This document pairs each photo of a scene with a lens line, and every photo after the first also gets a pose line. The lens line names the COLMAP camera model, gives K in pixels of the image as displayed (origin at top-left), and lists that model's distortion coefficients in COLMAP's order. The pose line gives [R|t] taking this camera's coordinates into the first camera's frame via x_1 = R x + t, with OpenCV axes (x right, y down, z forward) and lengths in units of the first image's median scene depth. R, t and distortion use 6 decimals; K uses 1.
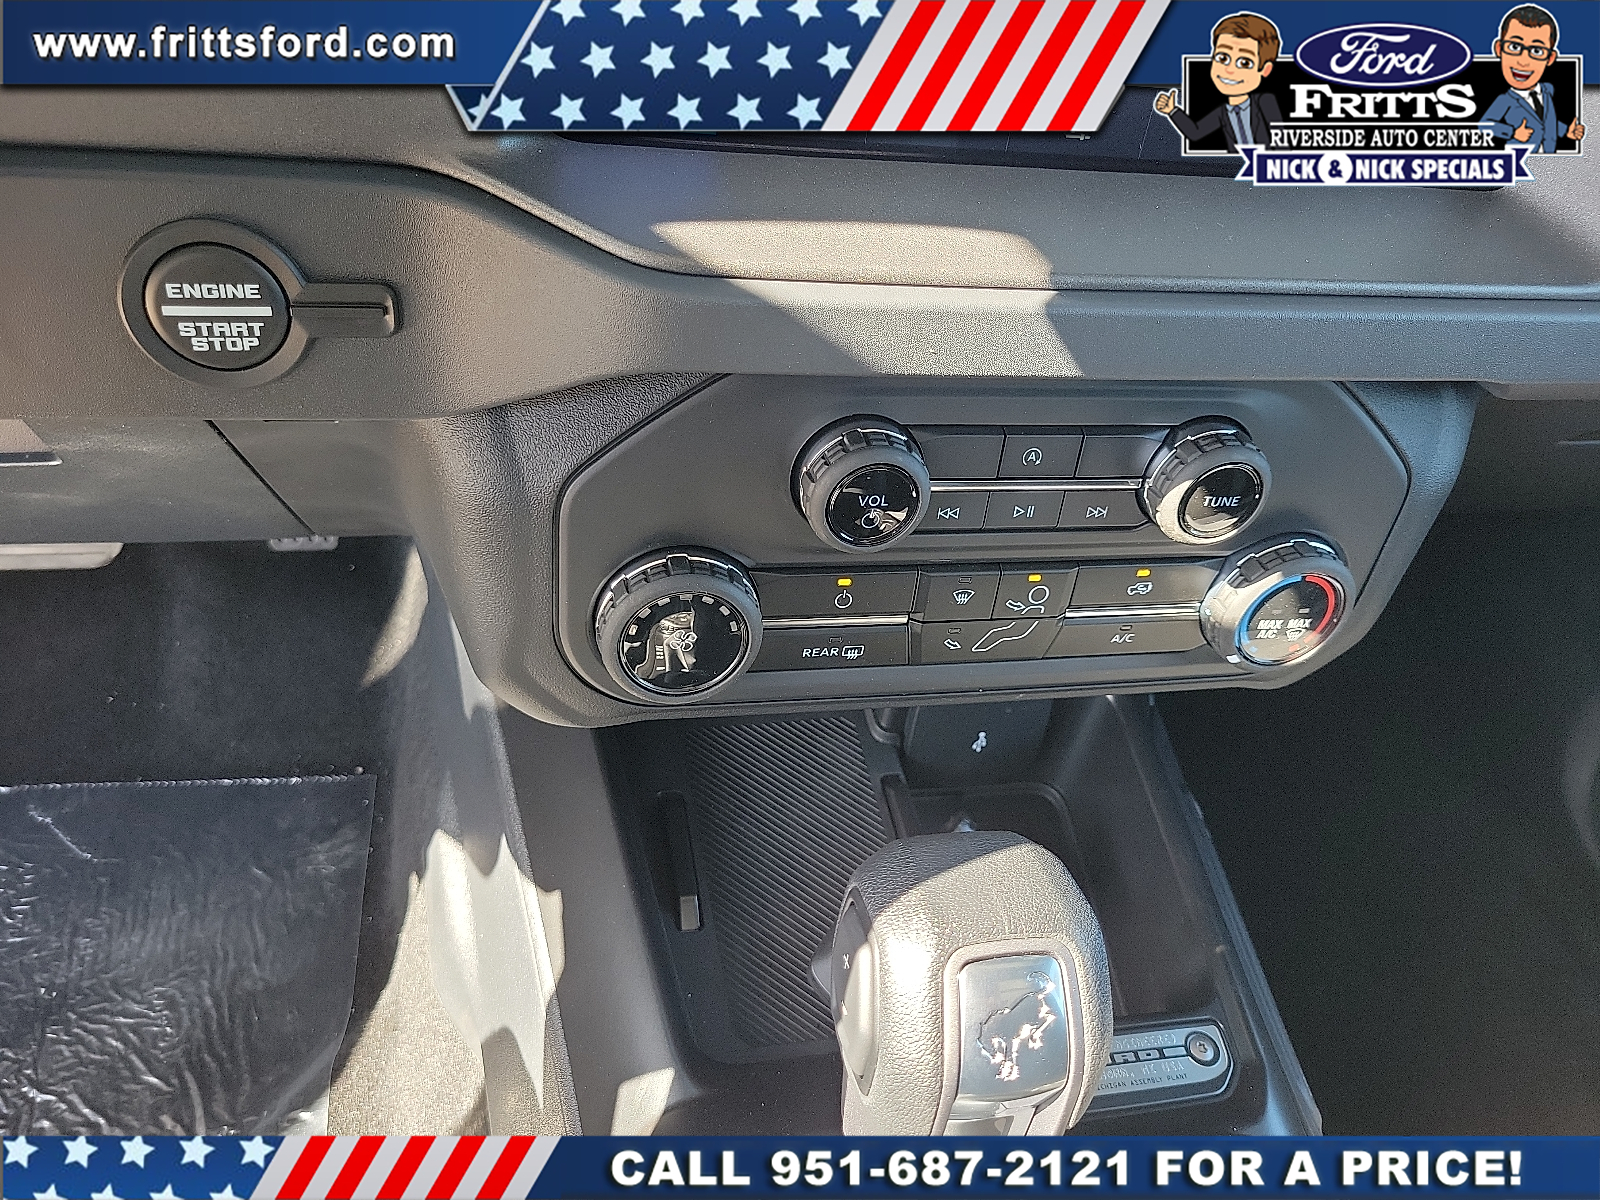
lens RADIAL K [[1189.9, 0, 800.0], [0, 1189.9, 600.0], [0, 0, 1]] dist [0.005980, -0.000036]
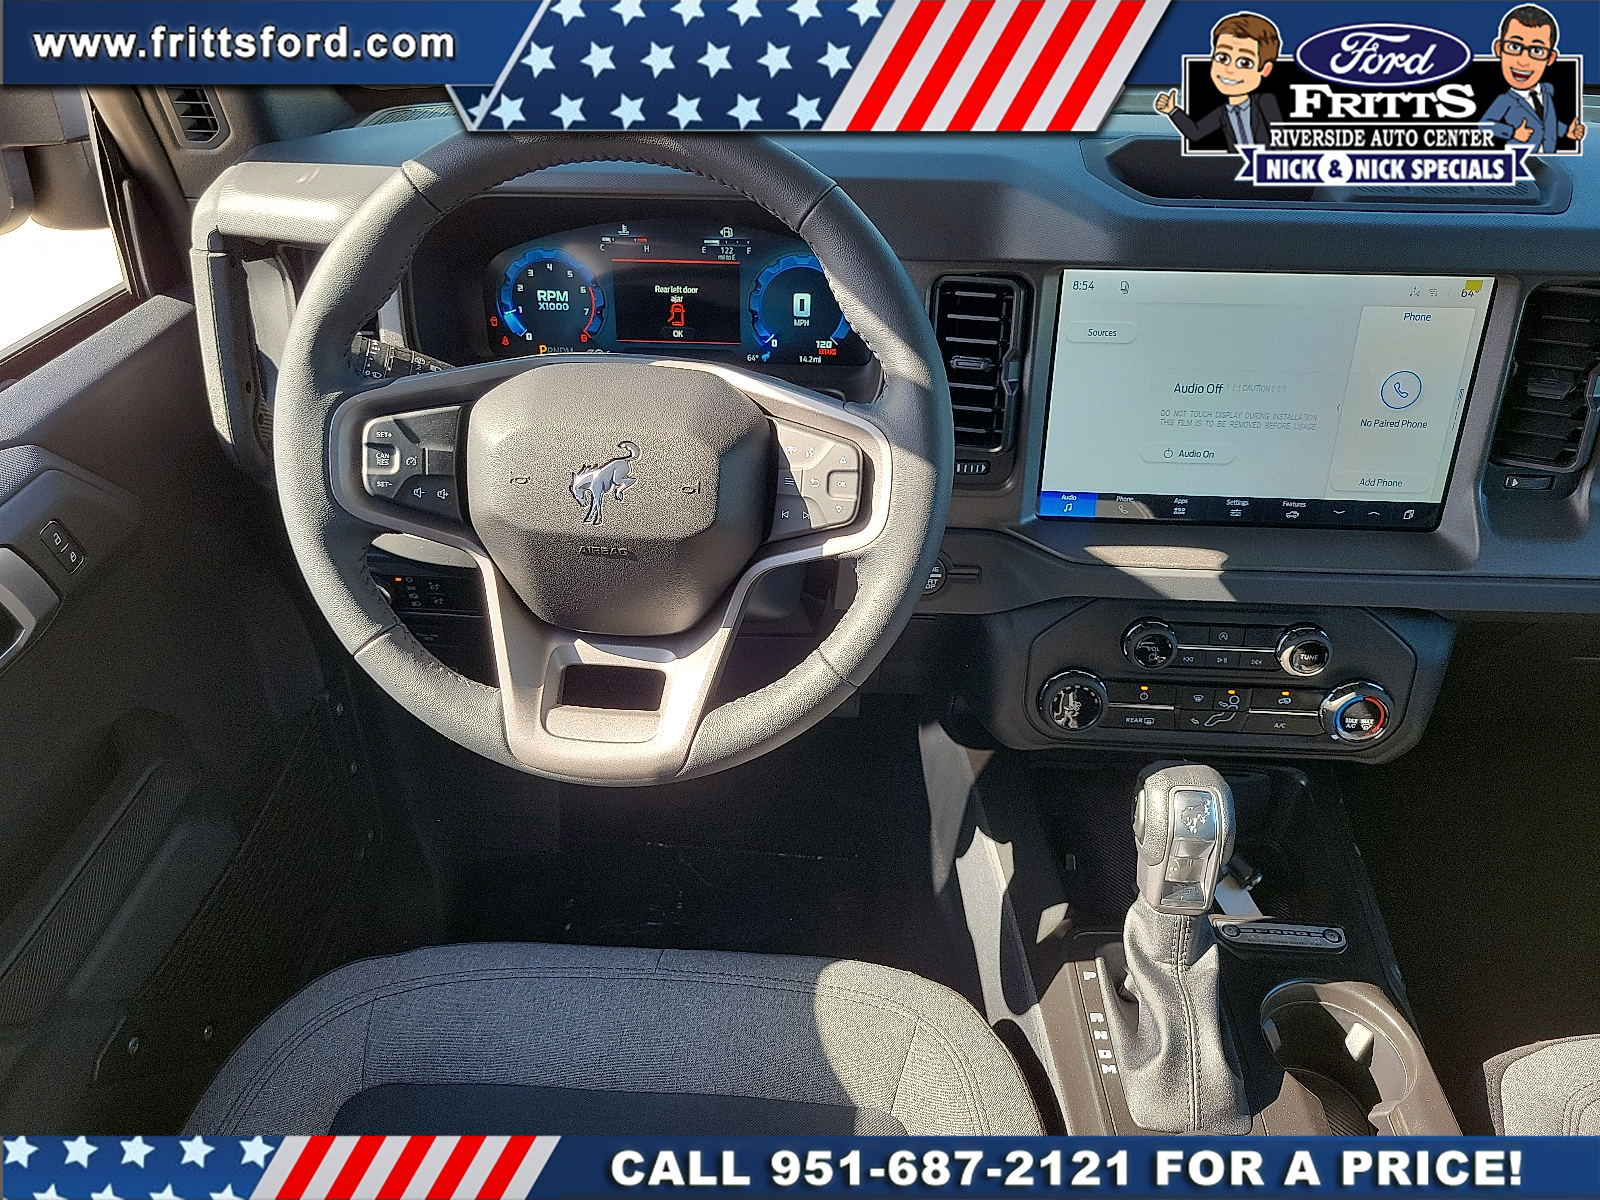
lens RADIAL K [[1189.9, 0, 800.0], [0, 1189.9, 600.0], [0, 0, 1]] dist [0.005980, -0.000036]
pose [[0.959661, 0.006204, -0.281093, 0.042453], [-0.072765, 0.971176, -0.226986, 0.389359], [0.271582, 0.238284, 0.932451, -1.404009]]
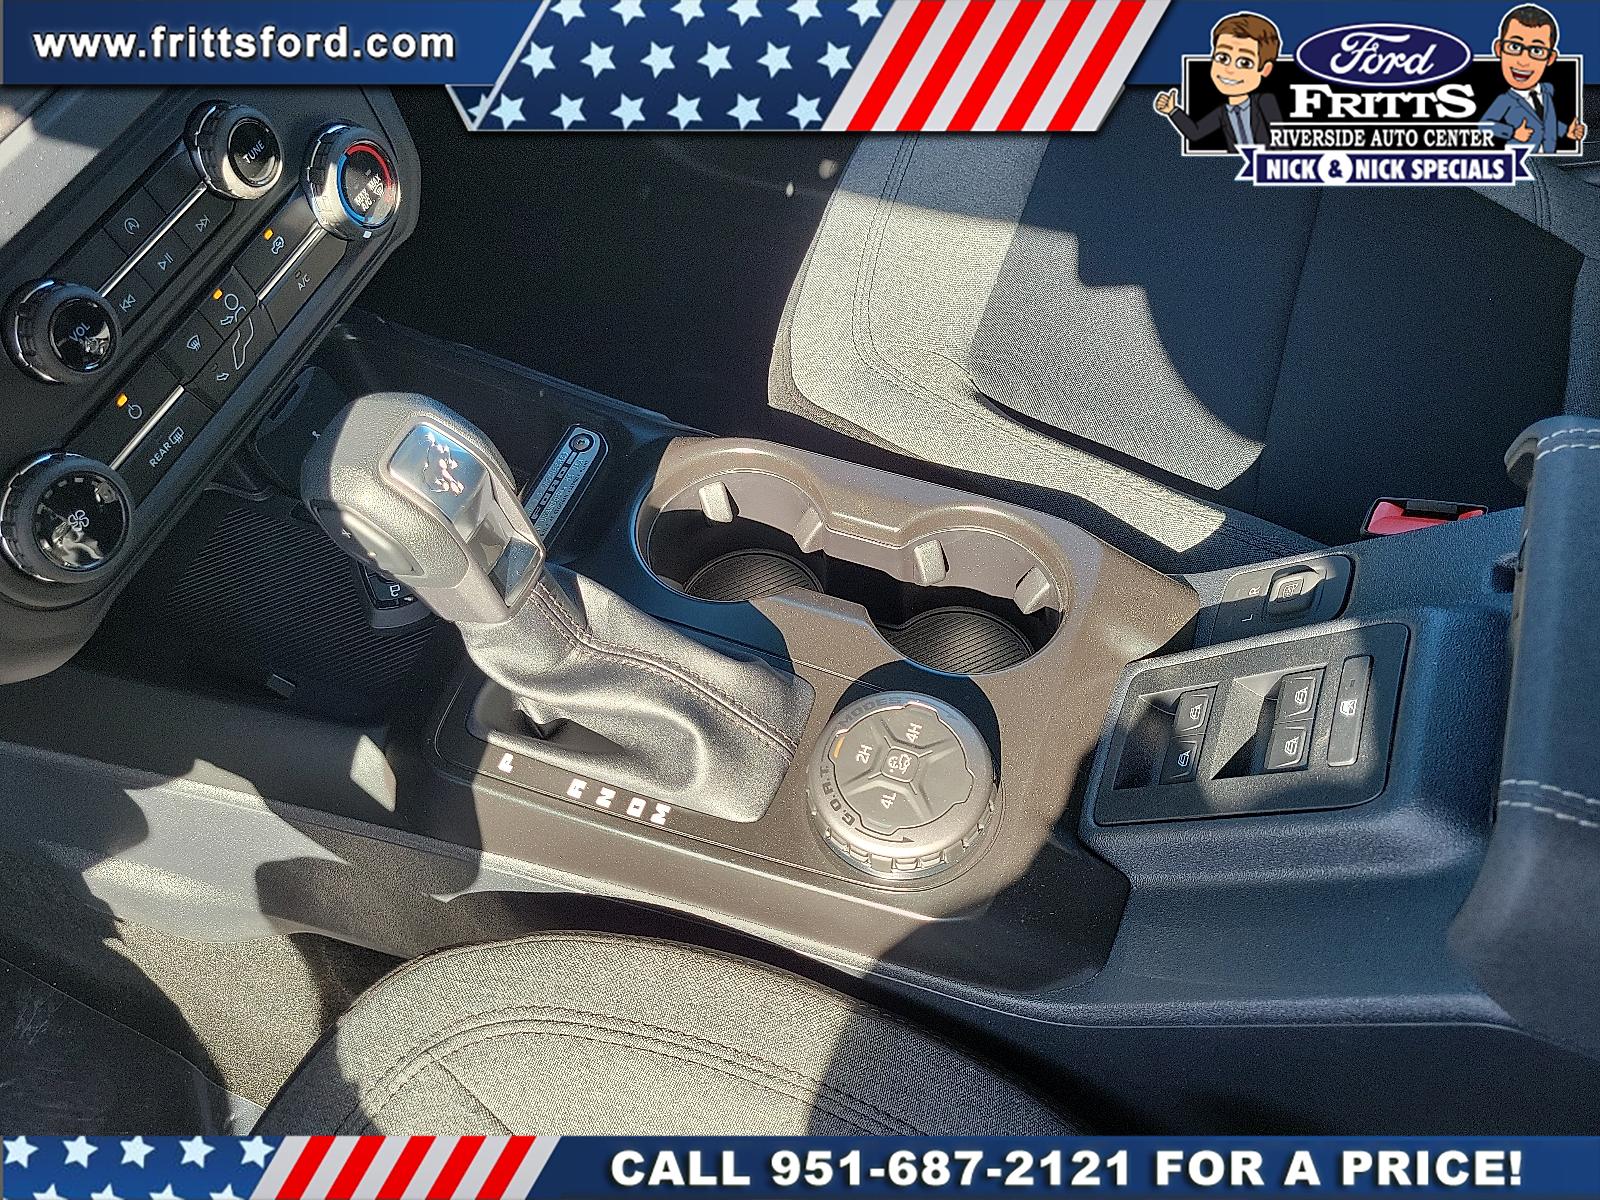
lens RADIAL K [[1216.3, 0, 803.1], [0, 1216.3, 618.5], [0, 0, 1]] dist [0.011966, 0.000337]
pose [[0.518561, -0.803786, 0.291585, -0.149681], [0.701386, 0.594917, 0.392595, 0.118779], [-0.489032, 0.000929, 0.872266, -0.499541]]
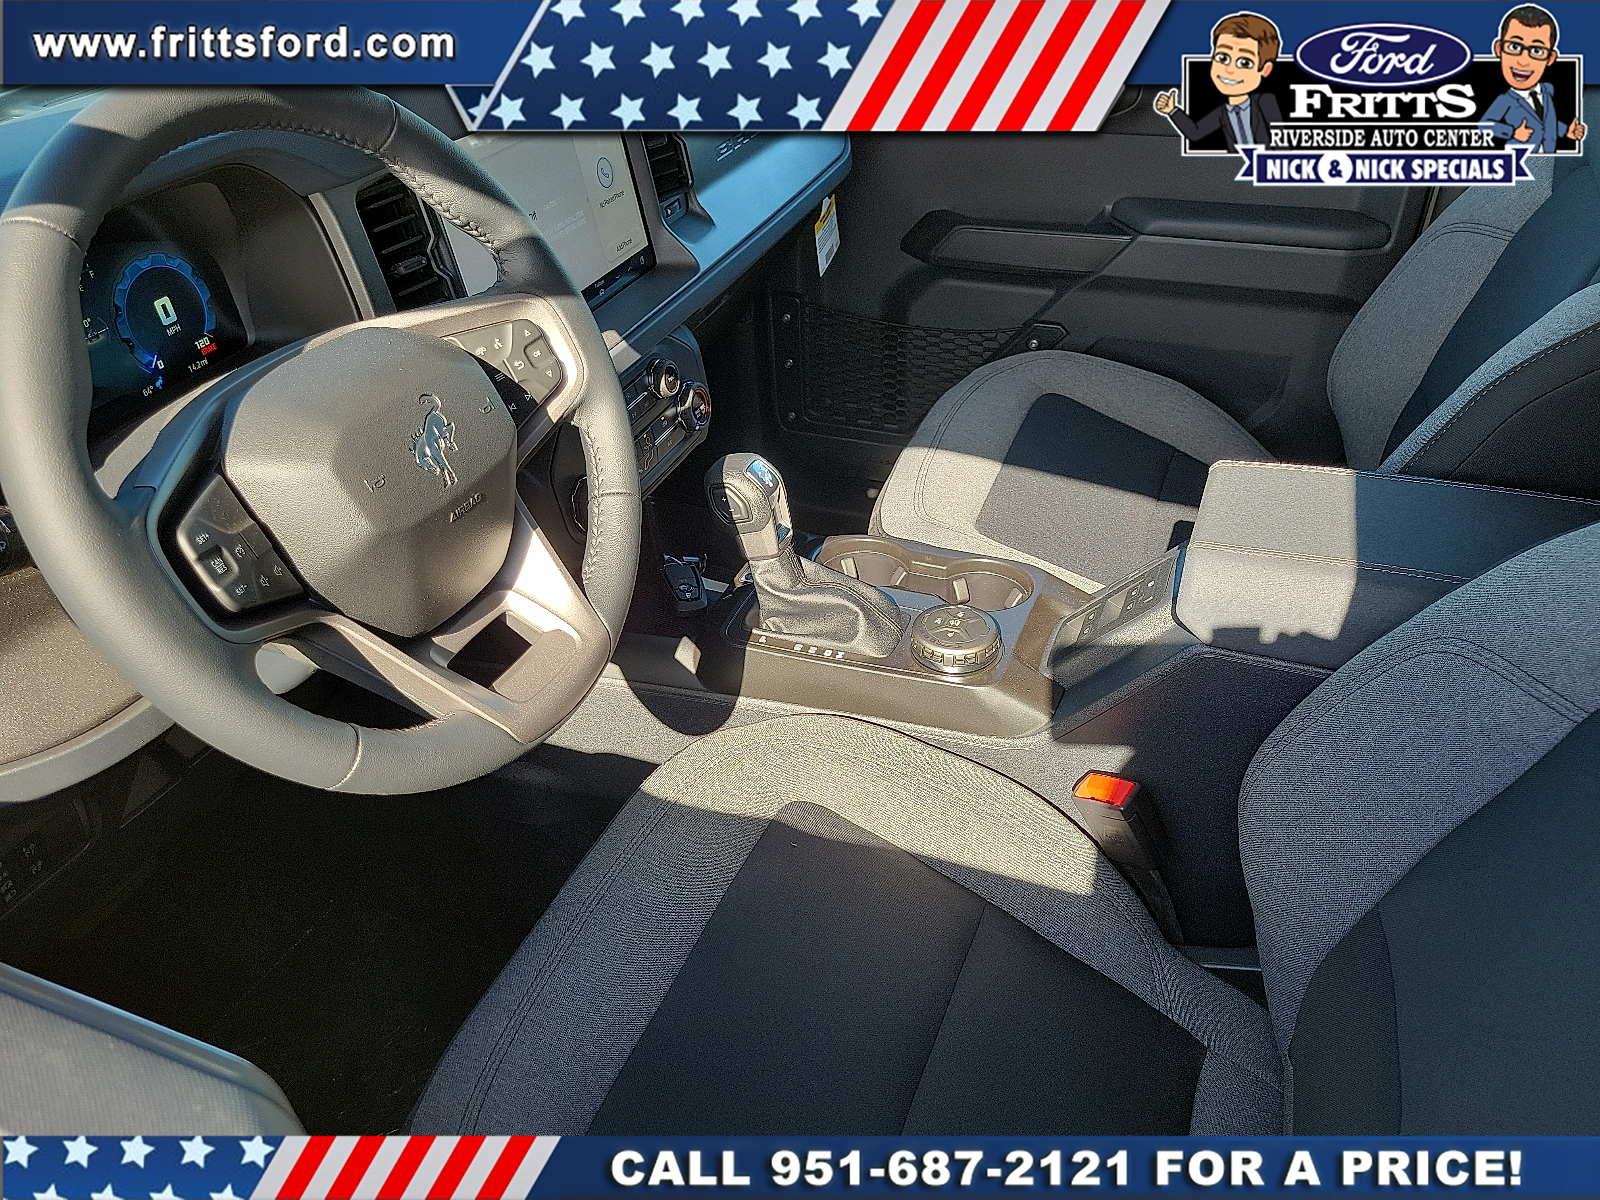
lens RADIAL K [[1189.9, 0, 800.0], [0, 1189.9, 600.0], [0, 0, 1]] dist [0.005980, -0.000036]
pose [[0.535401, -0.617513, 0.576215, -1.542186], [0.681274, 0.718997, 0.137510, 0.131223], [-0.499211, 0.318937, 0.805647, -1.442601]]
